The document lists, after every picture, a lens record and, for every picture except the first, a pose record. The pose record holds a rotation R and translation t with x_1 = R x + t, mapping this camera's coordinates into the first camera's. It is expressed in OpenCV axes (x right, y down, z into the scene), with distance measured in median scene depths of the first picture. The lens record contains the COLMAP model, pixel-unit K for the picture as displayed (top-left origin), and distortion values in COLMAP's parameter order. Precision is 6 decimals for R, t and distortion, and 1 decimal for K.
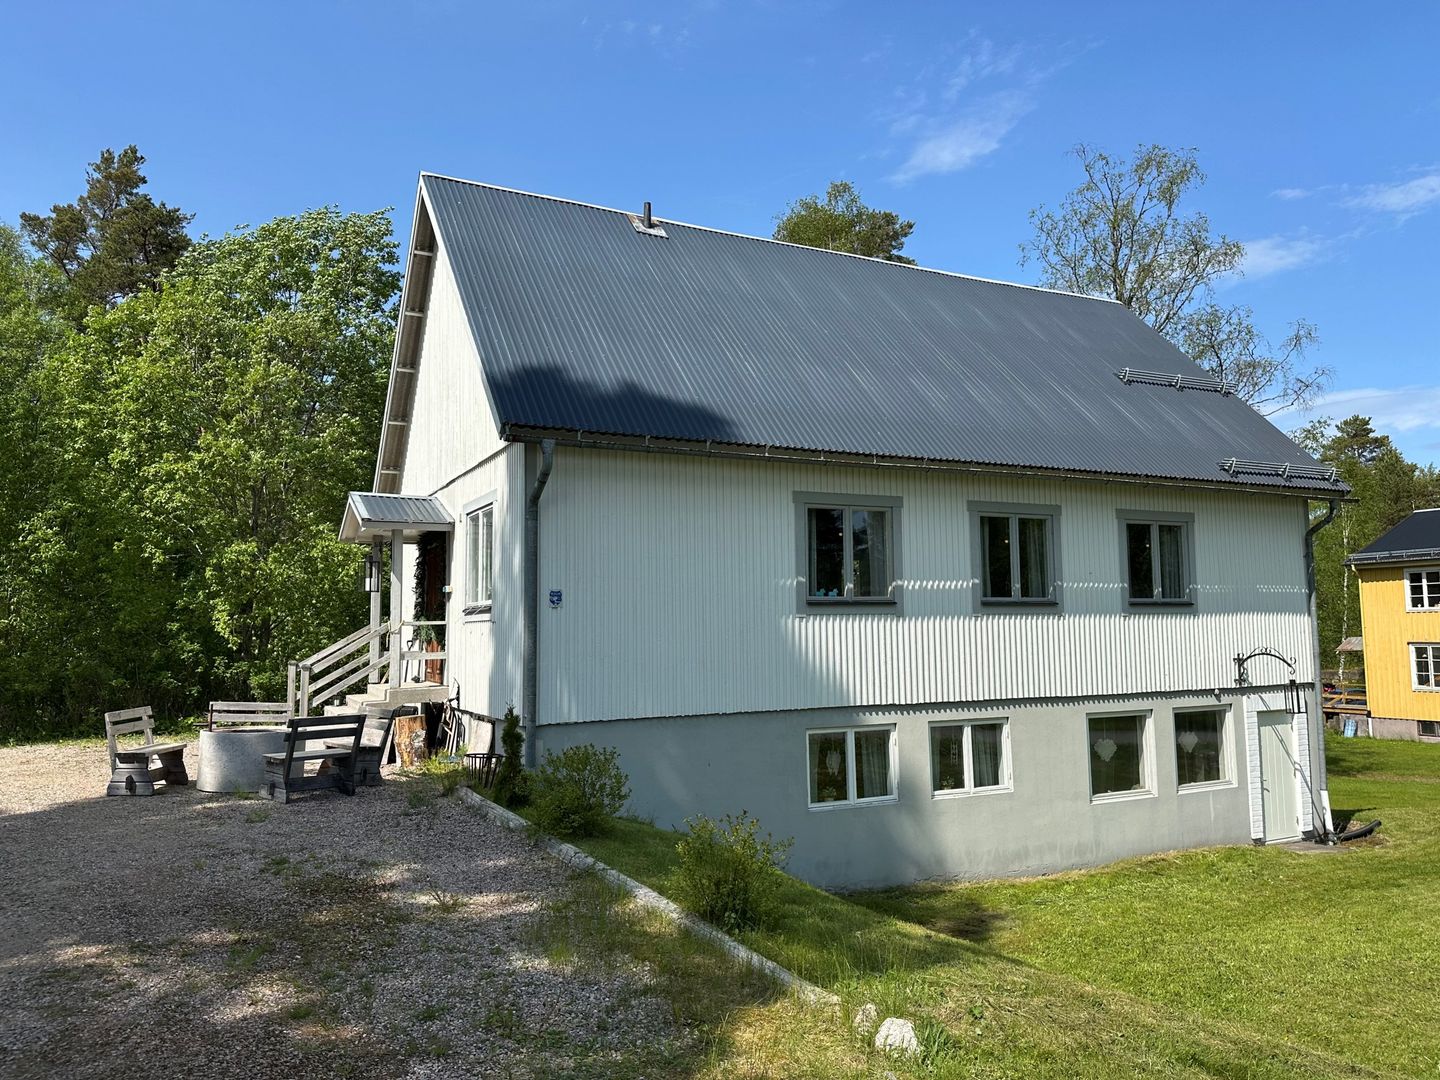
lens RADIAL K [[1016.0, 0, 732.4], [0, 1016.0, 533.8], [0, 0, 1]] dist [0.068432, -0.098131]
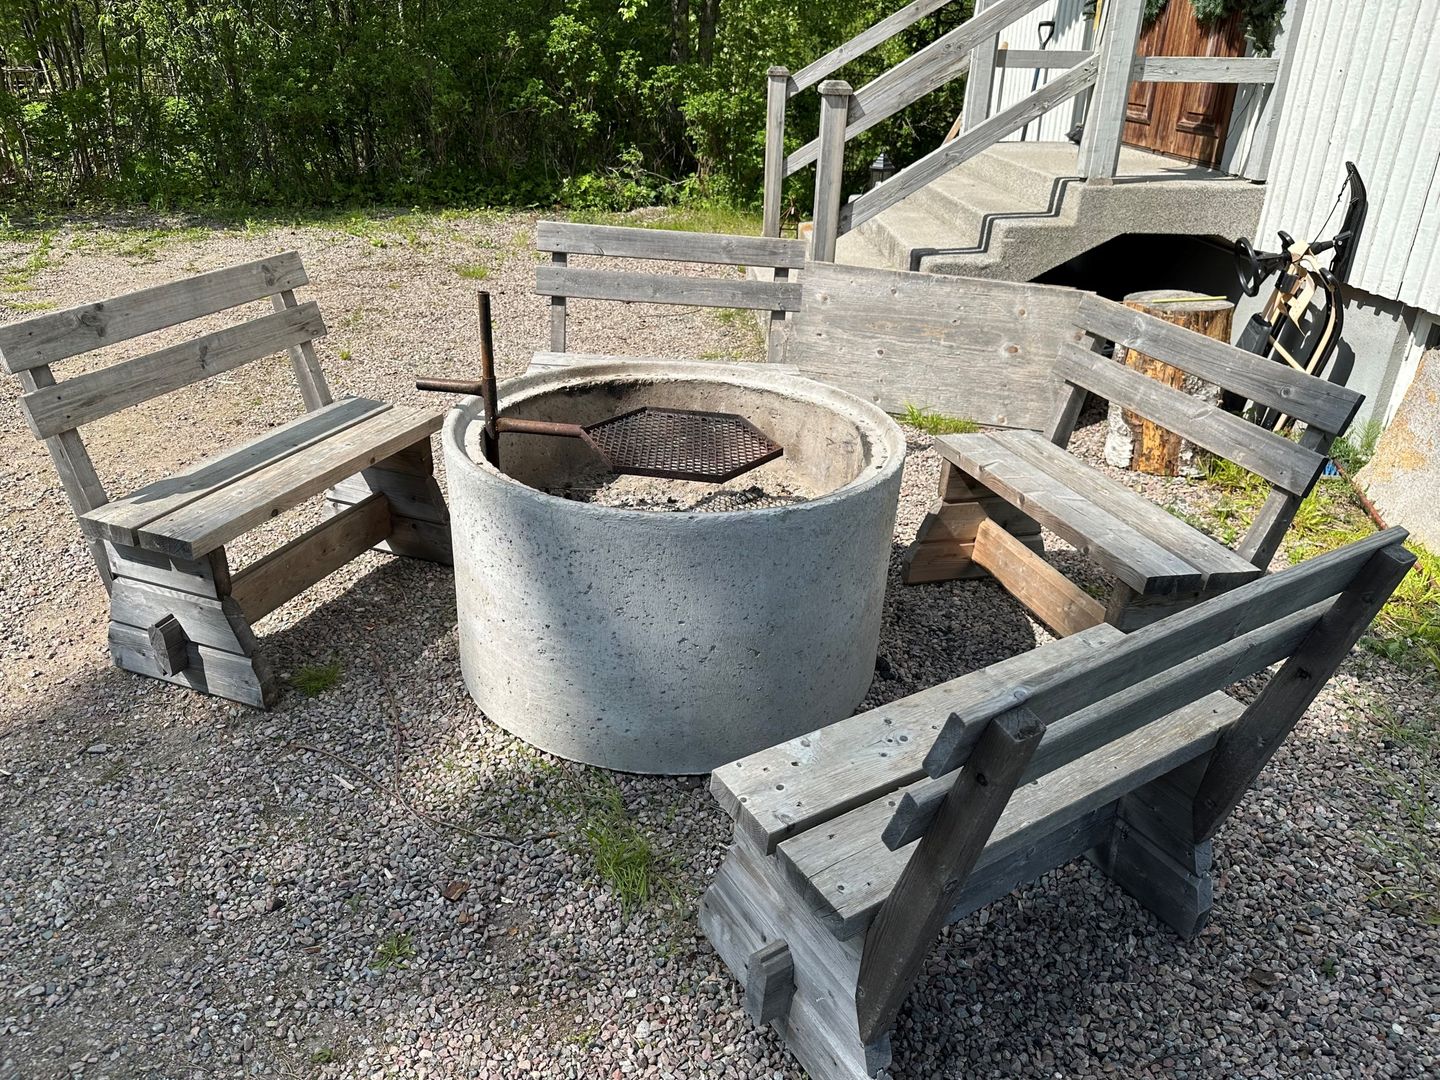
lens RADIAL K [[1016.0, 0, 717.1], [0, 1016.0, 538.1], [0, 0, 1]] dist [0.068432, -0.098131]
pose [[0.913355, 0.200323, -0.354475, -0.244020], [0.014887, 0.853585, 0.520741, 0.064834], [0.406891, -0.480898, 0.776644, 0.534959]]
